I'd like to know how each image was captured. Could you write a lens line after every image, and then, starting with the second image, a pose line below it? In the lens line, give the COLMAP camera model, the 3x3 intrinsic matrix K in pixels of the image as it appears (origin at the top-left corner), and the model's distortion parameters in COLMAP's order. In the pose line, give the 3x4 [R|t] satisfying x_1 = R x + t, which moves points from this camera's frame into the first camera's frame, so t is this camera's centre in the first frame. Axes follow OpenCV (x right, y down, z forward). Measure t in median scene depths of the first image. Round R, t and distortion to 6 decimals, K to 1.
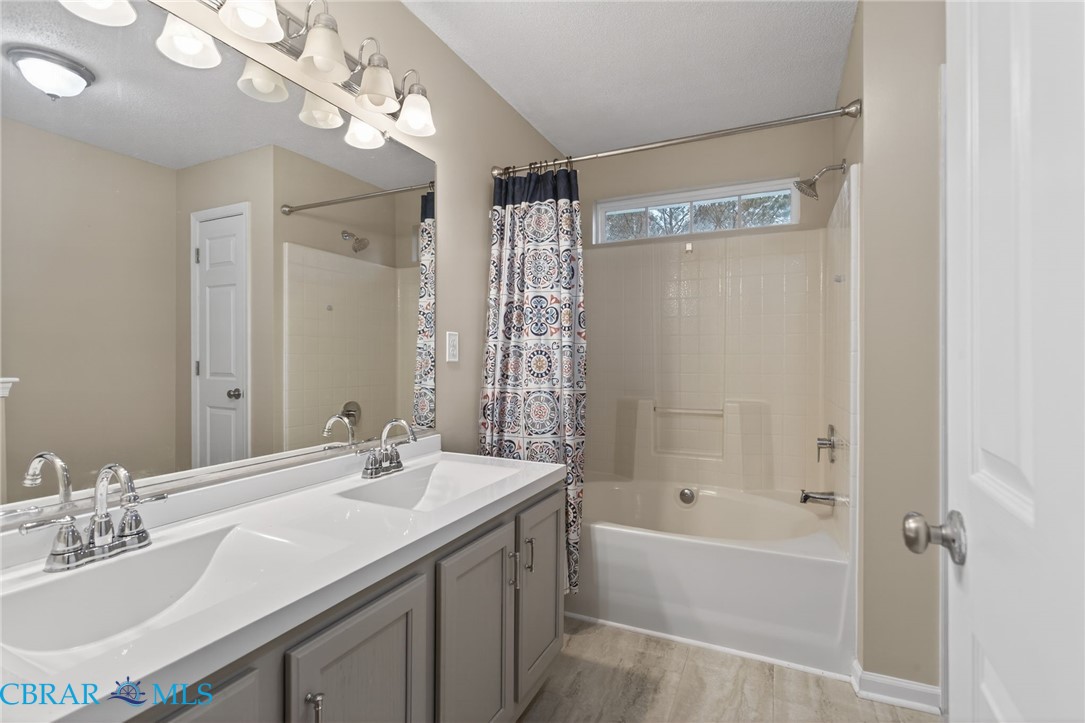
lens RADIAL K [[515.7, 0, 535.2], [0, 515.7, 355.2], [0, 0, 1]] dist [0.000156, -0.000102]
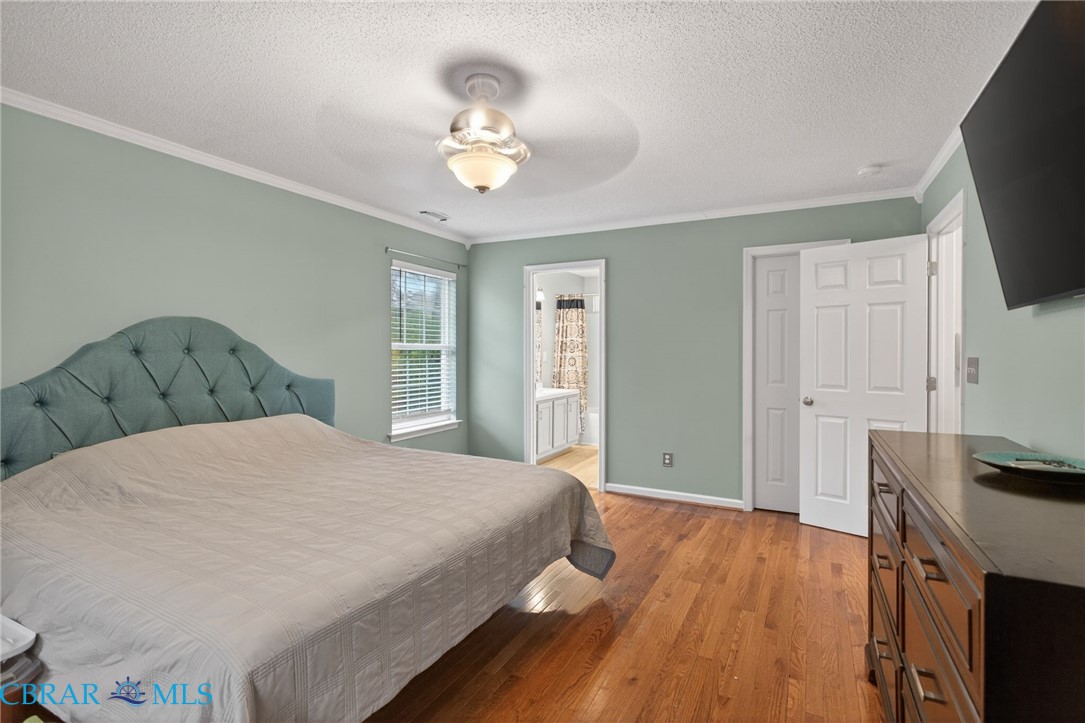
lens RADIAL K [[515.7, 0, 535.2], [0, 515.7, 355.2], [0, 0, 1]] dist [0.000156, -0.000102]
pose [[0.998641, 0.000387, -0.052106, -0.049690], [-0.000244, 0.999996, 0.002750, -0.029008], [0.052107, -0.002733, 0.998638, -2.055626]]
